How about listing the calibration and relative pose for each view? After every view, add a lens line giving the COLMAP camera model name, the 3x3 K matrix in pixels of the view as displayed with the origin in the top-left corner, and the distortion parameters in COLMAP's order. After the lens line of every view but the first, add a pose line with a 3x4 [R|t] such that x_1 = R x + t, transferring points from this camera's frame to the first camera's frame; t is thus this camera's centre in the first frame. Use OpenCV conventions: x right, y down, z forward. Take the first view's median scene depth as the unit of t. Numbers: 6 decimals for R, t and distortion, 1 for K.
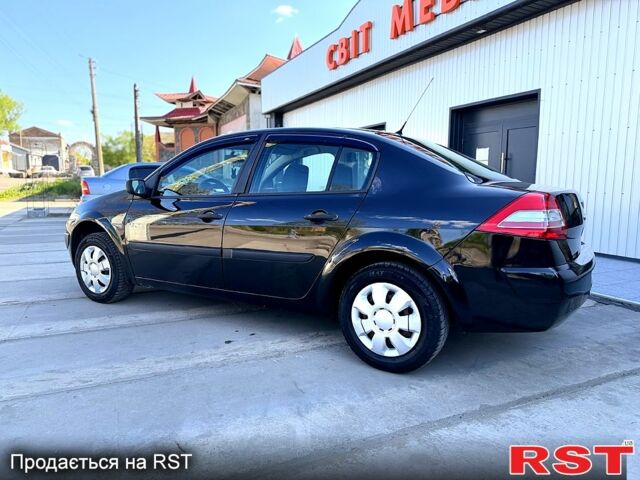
lens RADIAL K [[455.5, 0, 320.0], [0, 455.5, 240.0], [0, 0, 1]] dist [-0.004720, -0.001132]
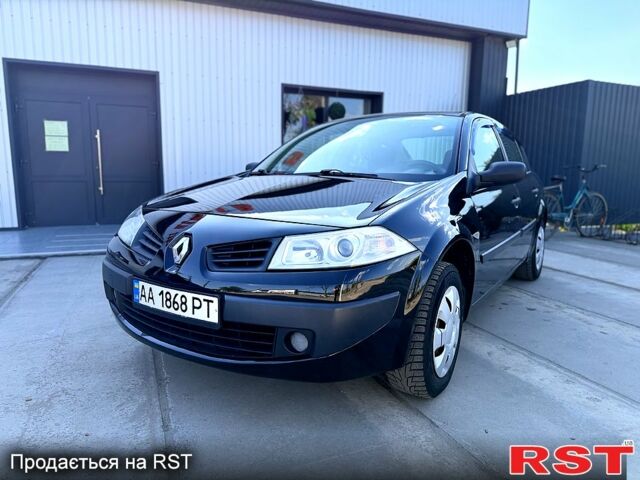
lens RADIAL K [[455.5, 0, 320.0], [0, 455.5, 240.0], [0, 0, 1]] dist [-0.004720, -0.001132]
pose [[0.034233, -0.161534, 0.986273, -1.179933], [0.114602, 0.980977, 0.156689, -0.166726], [-0.992821, 0.107665, 0.052093, 1.296650]]
